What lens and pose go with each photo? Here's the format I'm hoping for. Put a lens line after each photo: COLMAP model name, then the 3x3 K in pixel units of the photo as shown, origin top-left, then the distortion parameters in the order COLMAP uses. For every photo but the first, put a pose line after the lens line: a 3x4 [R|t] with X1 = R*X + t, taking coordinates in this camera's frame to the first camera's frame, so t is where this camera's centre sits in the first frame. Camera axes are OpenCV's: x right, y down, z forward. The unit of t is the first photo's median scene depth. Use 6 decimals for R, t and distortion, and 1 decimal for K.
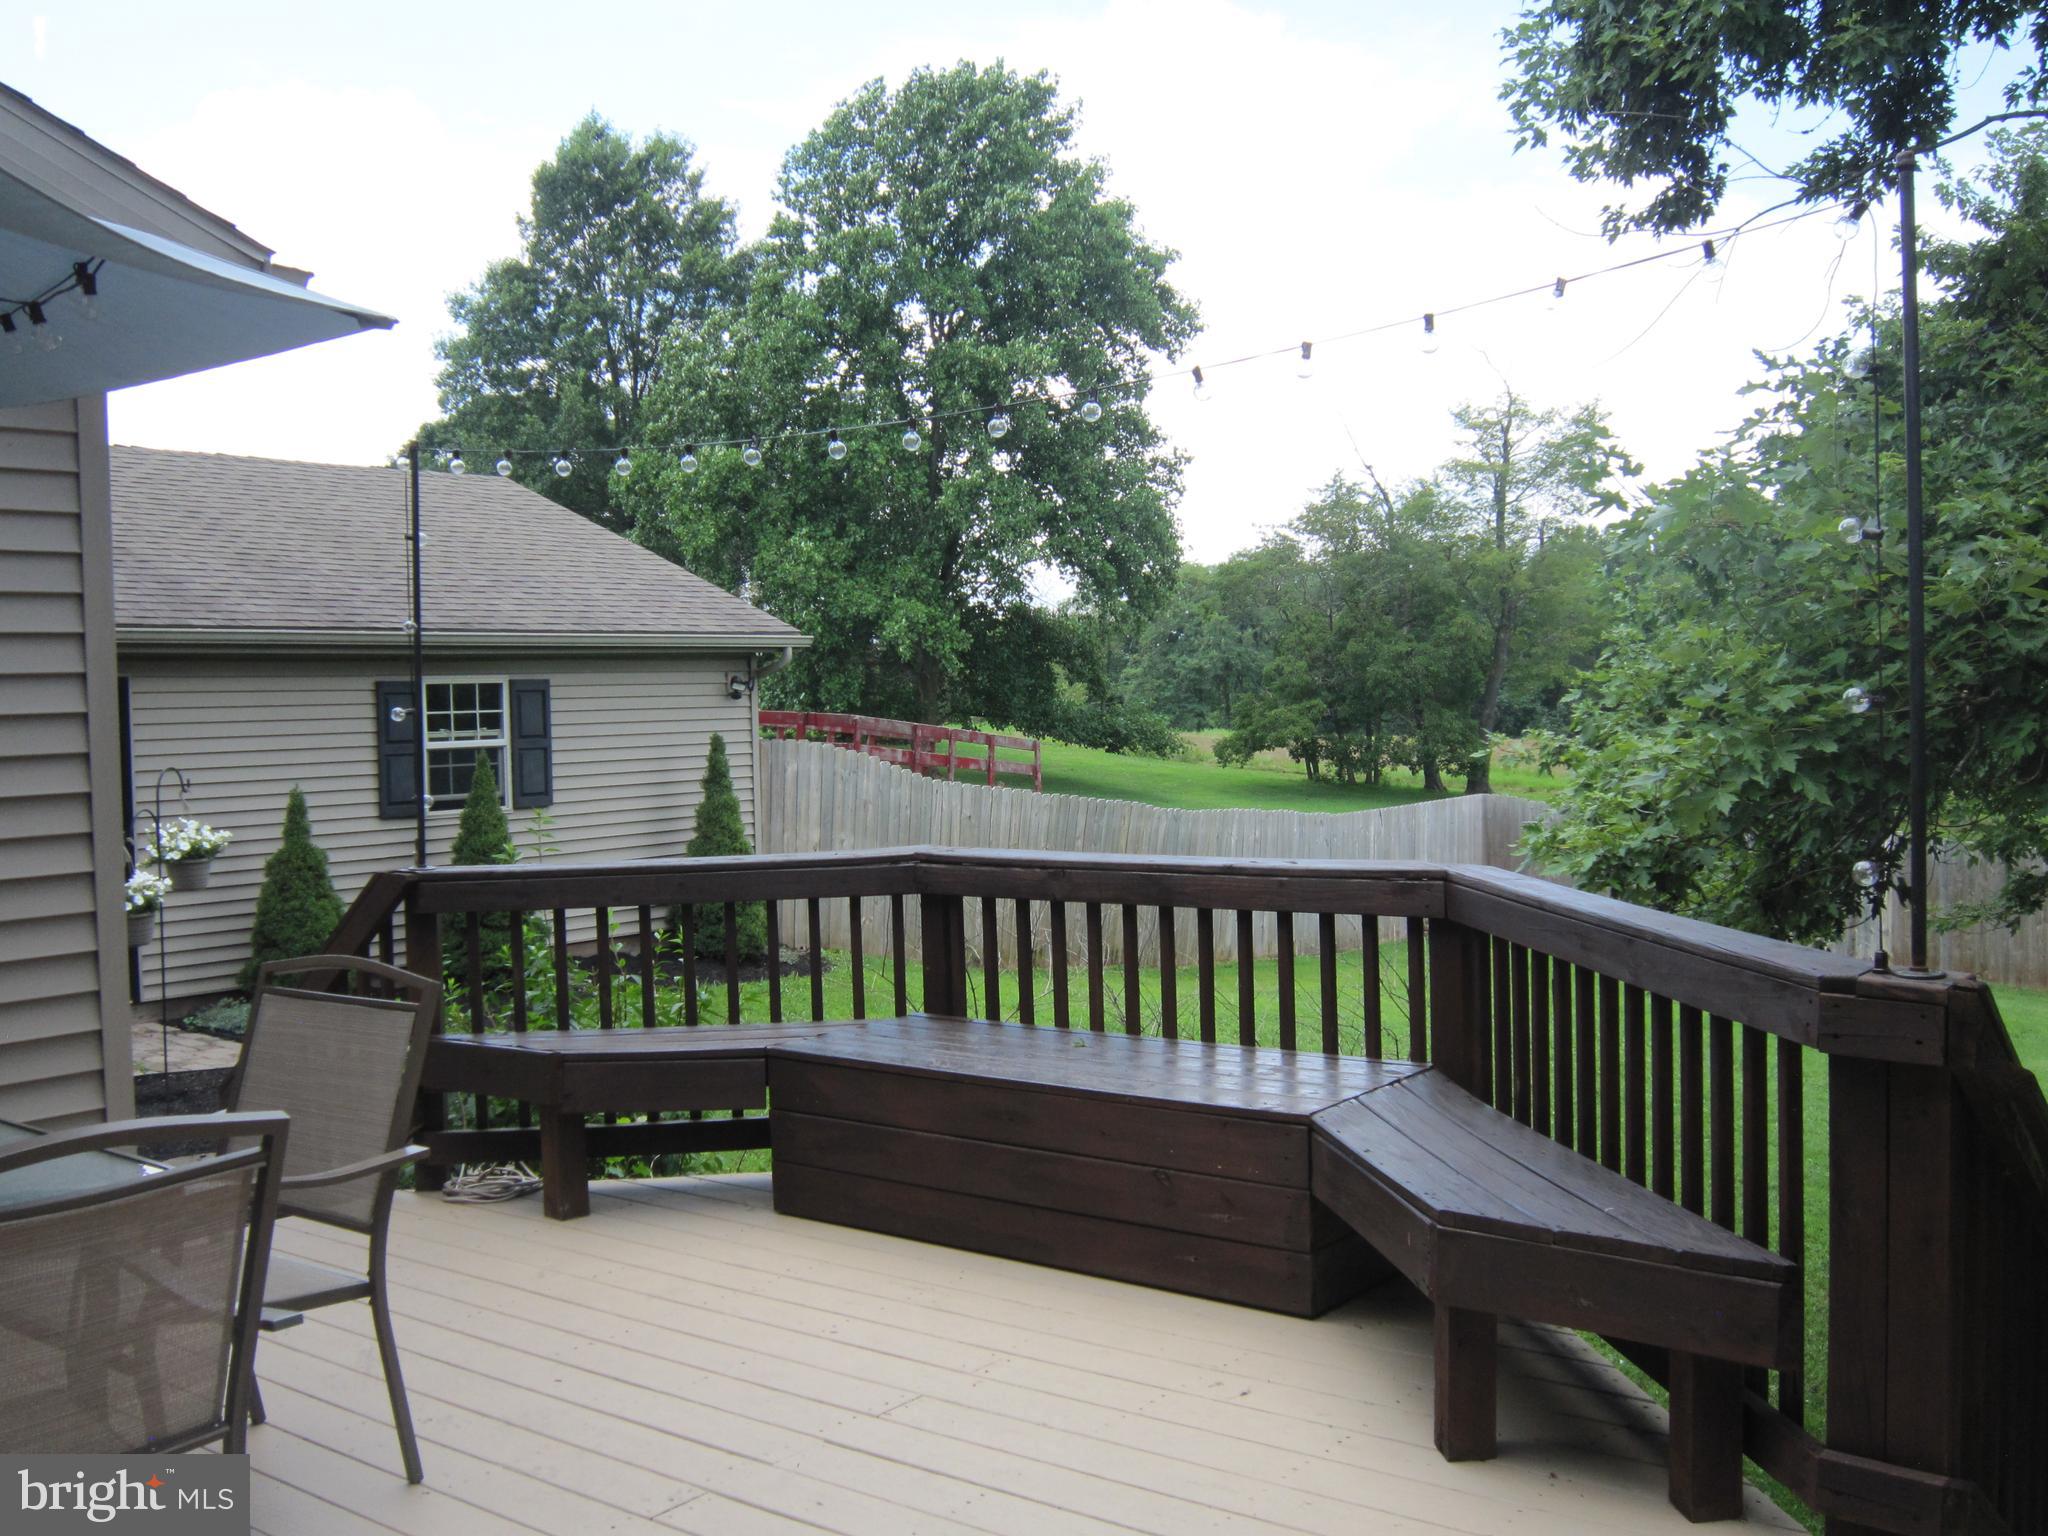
lens RADIAL K [[1967.3, 0, 1024.0], [0, 1967.3, 768.0], [0, 0, 1]] dist [-0.077319, 0.010493]
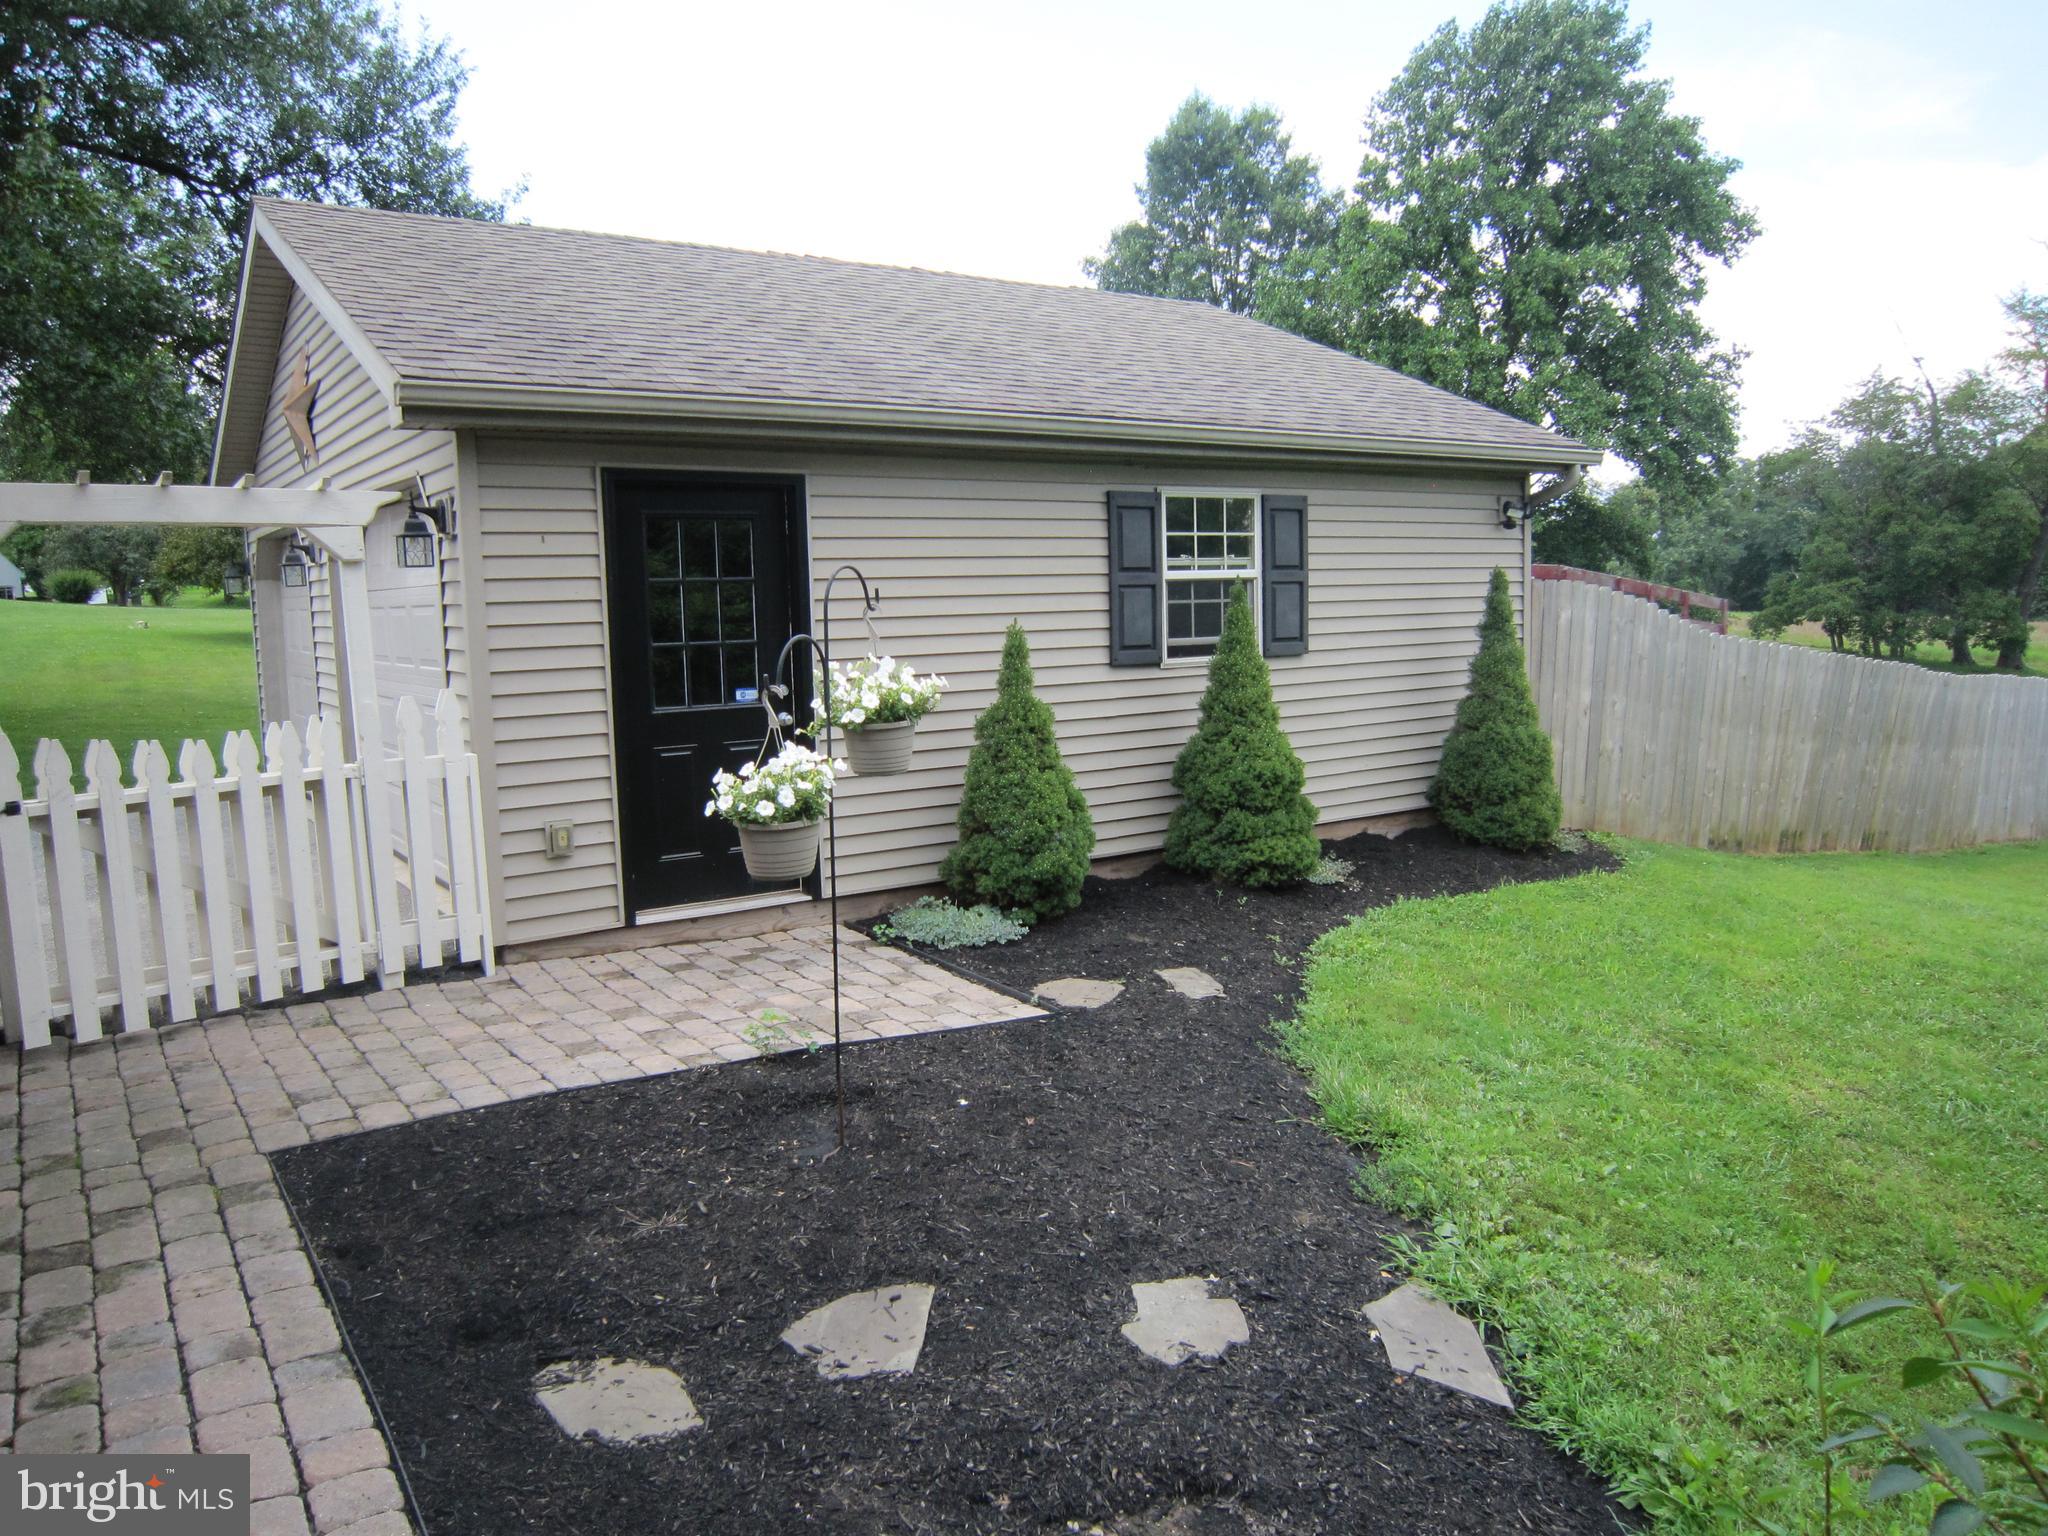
lens RADIAL K [[1439.5, 0, 1024.0], [0, 1439.5, 768.0], [0, 0, 1]] dist [-0.046974, 0.007623]
pose [[0.951200, 0.034134, -0.306681, -0.049229], [-0.007209, 0.996050, 0.088501, 0.004200], [0.308491, -0.081971, 0.947689, 0.116416]]
